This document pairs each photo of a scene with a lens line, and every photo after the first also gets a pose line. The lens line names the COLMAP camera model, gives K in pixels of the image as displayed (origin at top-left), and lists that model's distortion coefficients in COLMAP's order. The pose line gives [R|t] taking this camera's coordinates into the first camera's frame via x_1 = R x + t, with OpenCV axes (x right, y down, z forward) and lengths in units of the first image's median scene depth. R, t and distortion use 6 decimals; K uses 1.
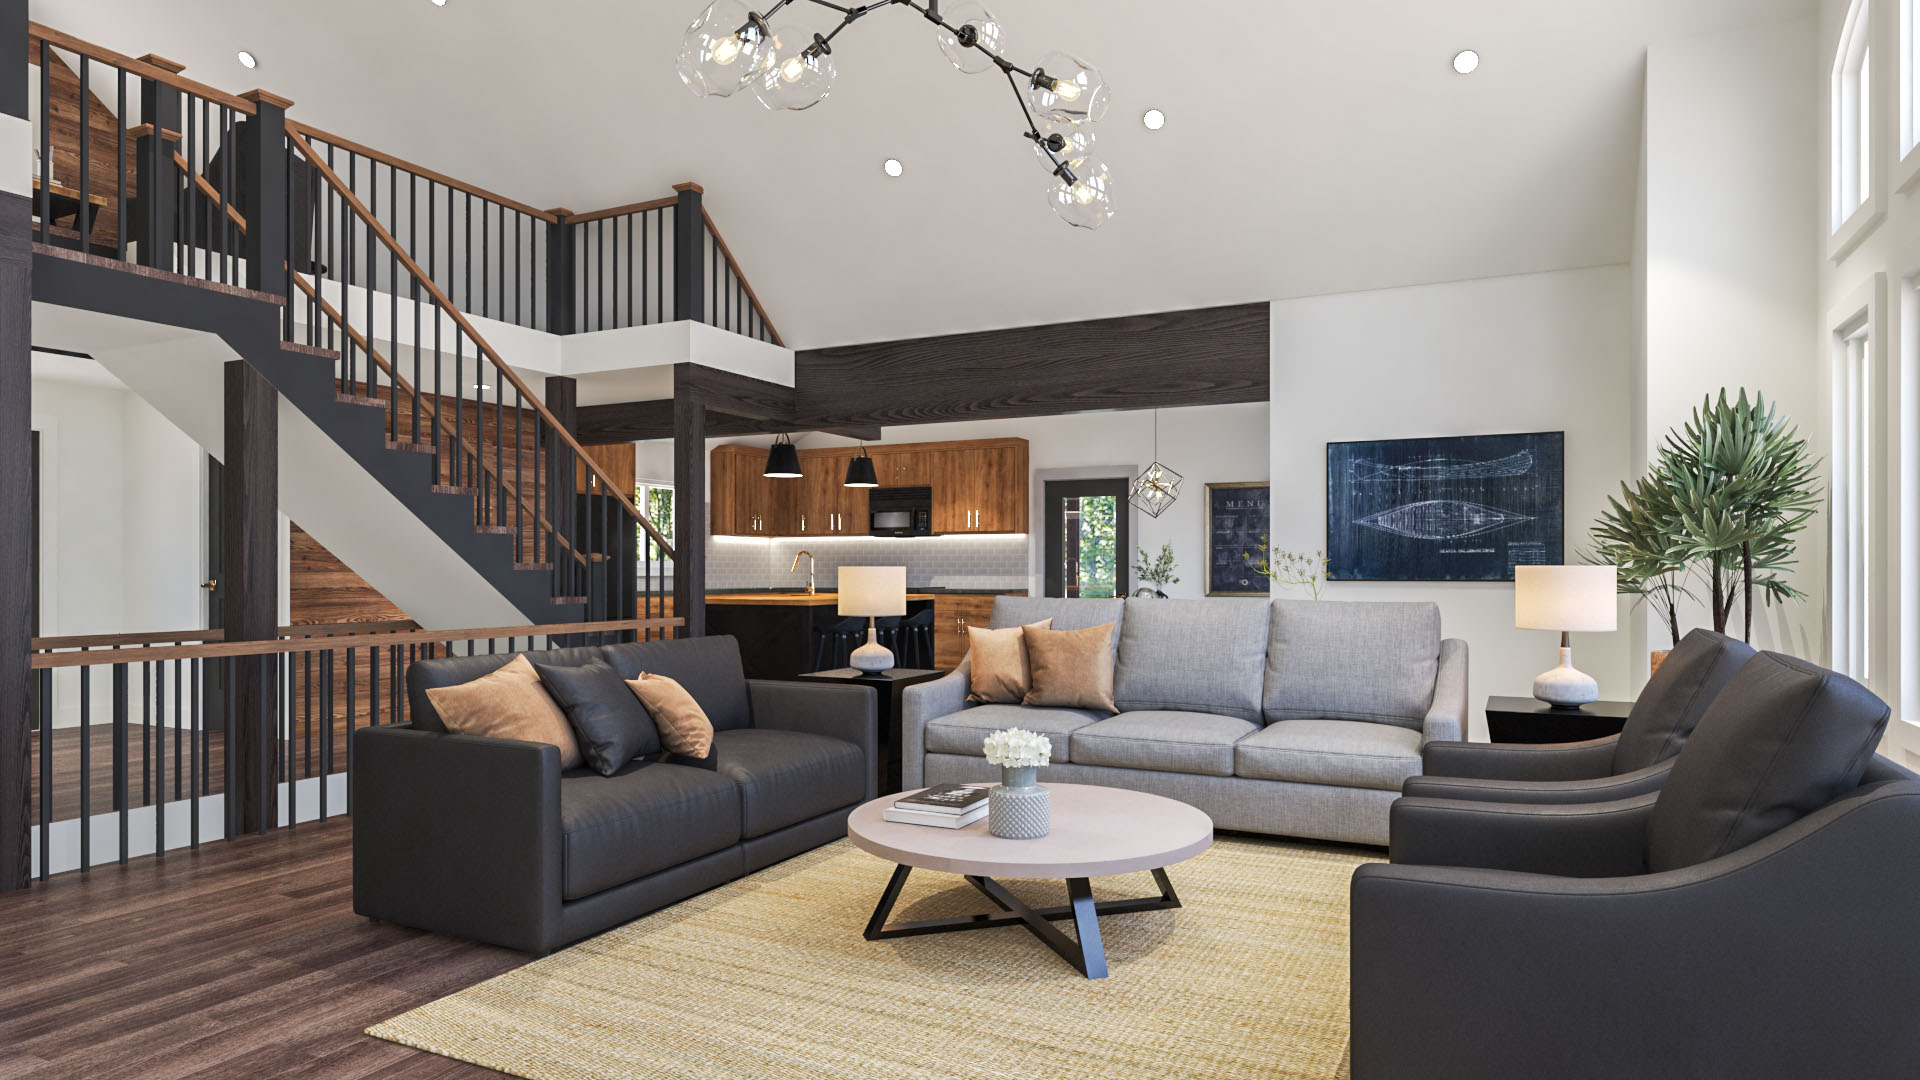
lens RADIAL K [[1085.3, 0, 956.3], [0, 1085.3, 552.5], [0, 0, 1]] dist [0.001448, 0.000630]
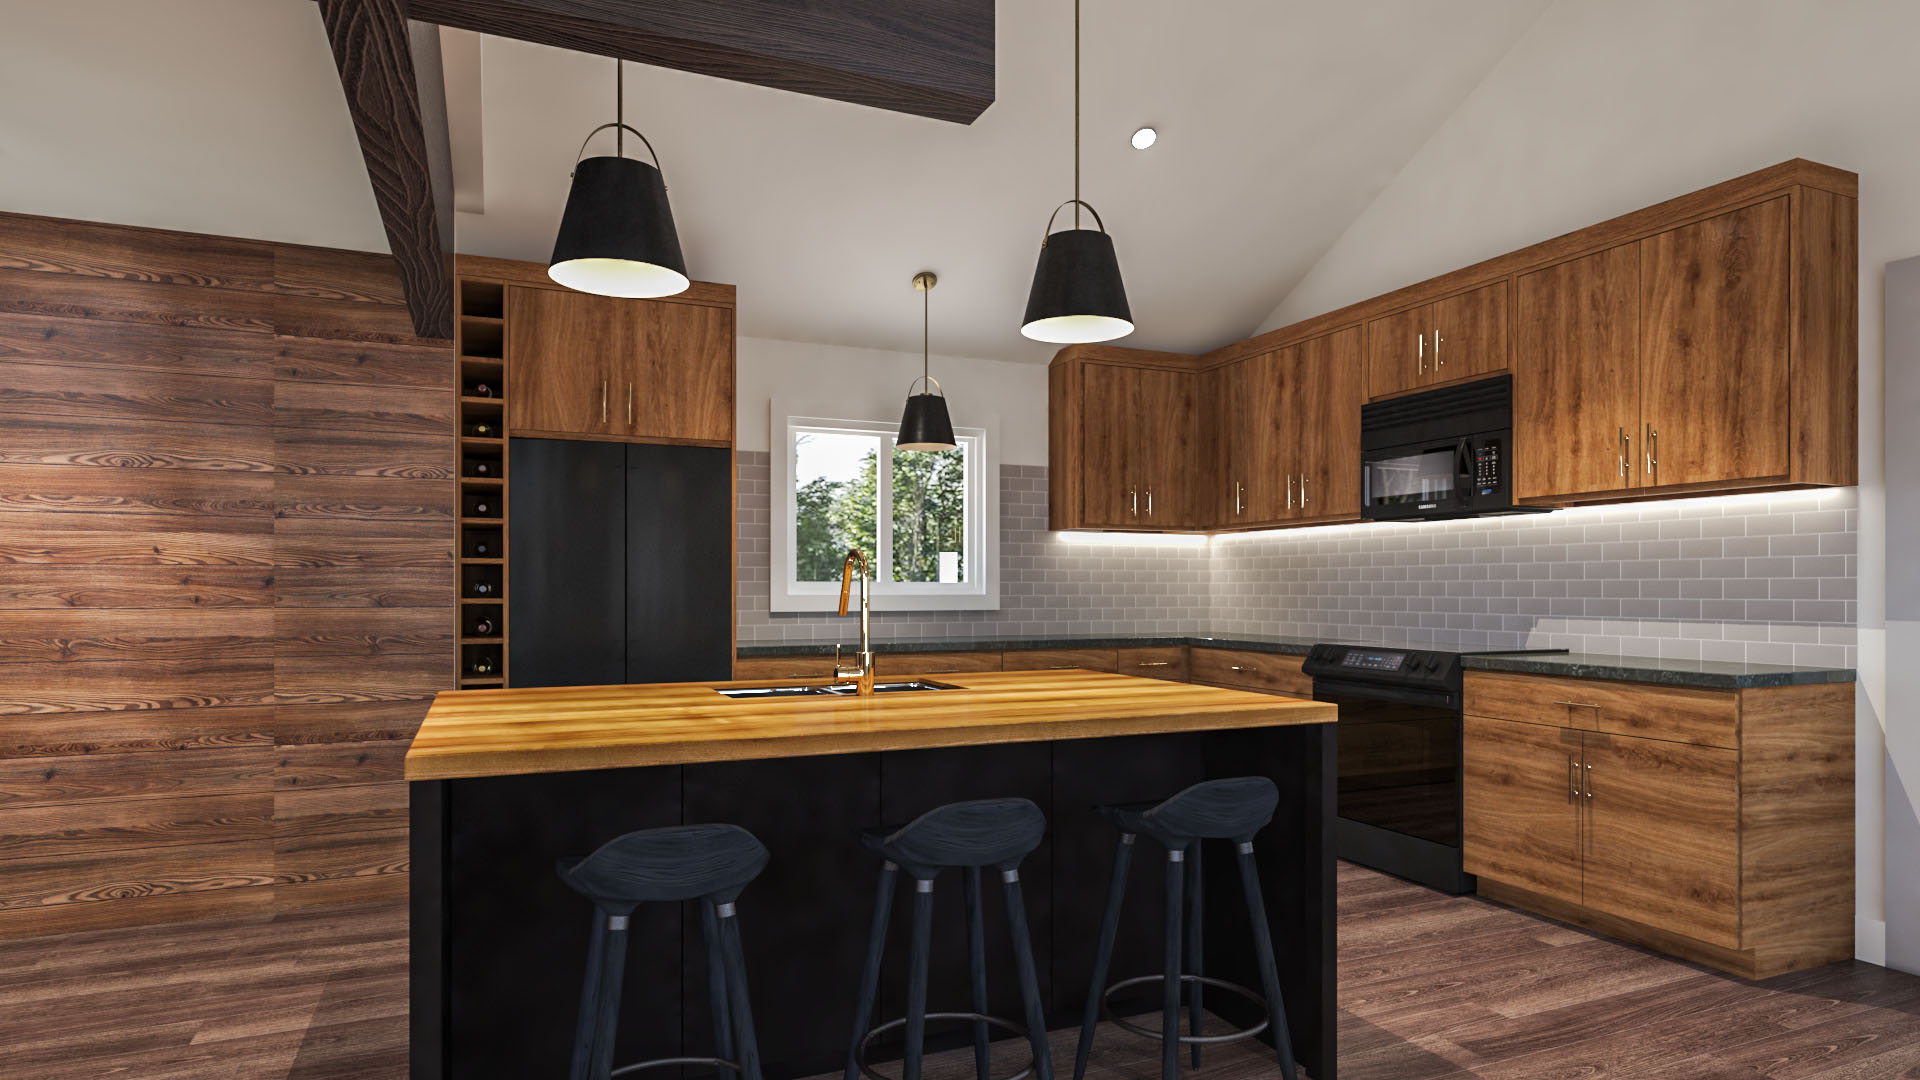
lens RADIAL K [[1085.3, 0, 954.4], [0, 1085.3, 591.5], [0, 0, 1]] dist [0.001448, 0.000630]
pose [[0.778896, 0.001412, -0.627152, 0.059616], [0.009386, 0.999859, 0.013908, 0.005194], [0.627083, -0.016719, 0.778773, 0.596928]]
